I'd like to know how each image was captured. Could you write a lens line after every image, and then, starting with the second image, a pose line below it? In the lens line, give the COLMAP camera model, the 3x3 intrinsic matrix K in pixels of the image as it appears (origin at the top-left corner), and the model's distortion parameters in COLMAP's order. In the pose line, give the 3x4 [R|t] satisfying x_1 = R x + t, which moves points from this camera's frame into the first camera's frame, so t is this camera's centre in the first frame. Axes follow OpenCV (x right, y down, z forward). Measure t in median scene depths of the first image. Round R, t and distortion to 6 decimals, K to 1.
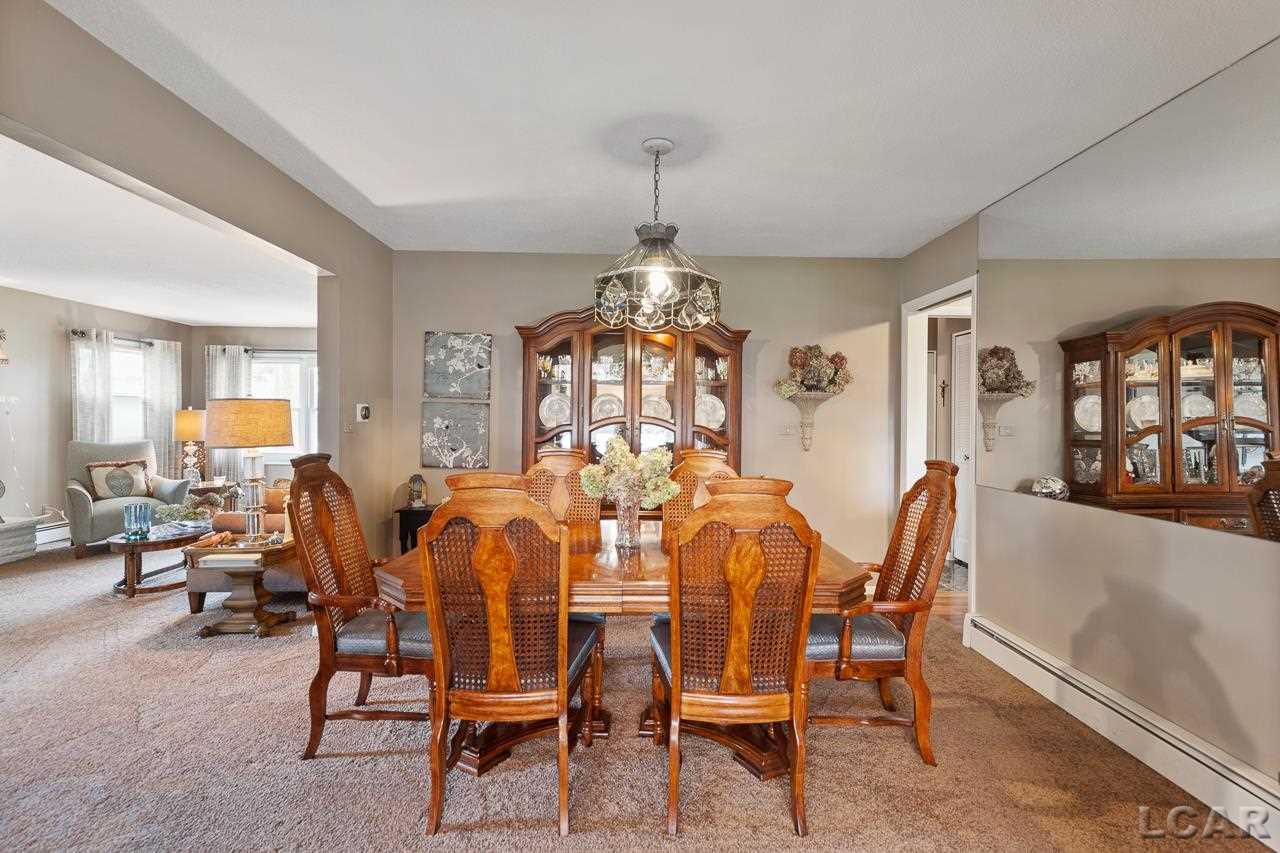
lens RADIAL K [[577.7, 0, 639.9], [0, 577.7, 420.7], [0, 0, 1]] dist [-0.001115, -0.000349]
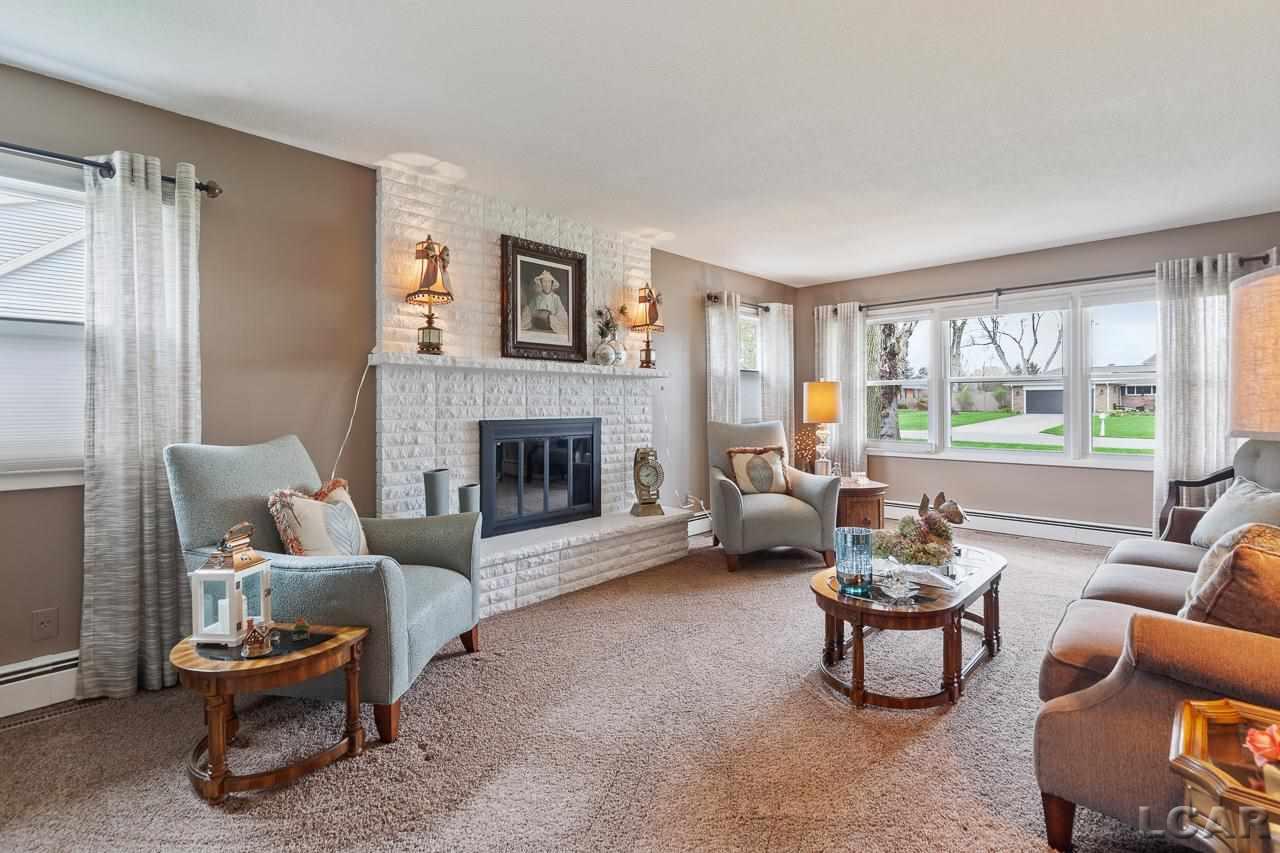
lens RADIAL K [[577.7, 0, 639.9], [0, 577.7, 420.7], [0, 0, 1]] dist [-0.001115, -0.000349]
pose [[0.698400, 0.012903, -0.715591, -0.434589], [0.006296, 0.999688, 0.024170, 0.012725], [0.715680, -0.021386, 0.698101, 0.315660]]
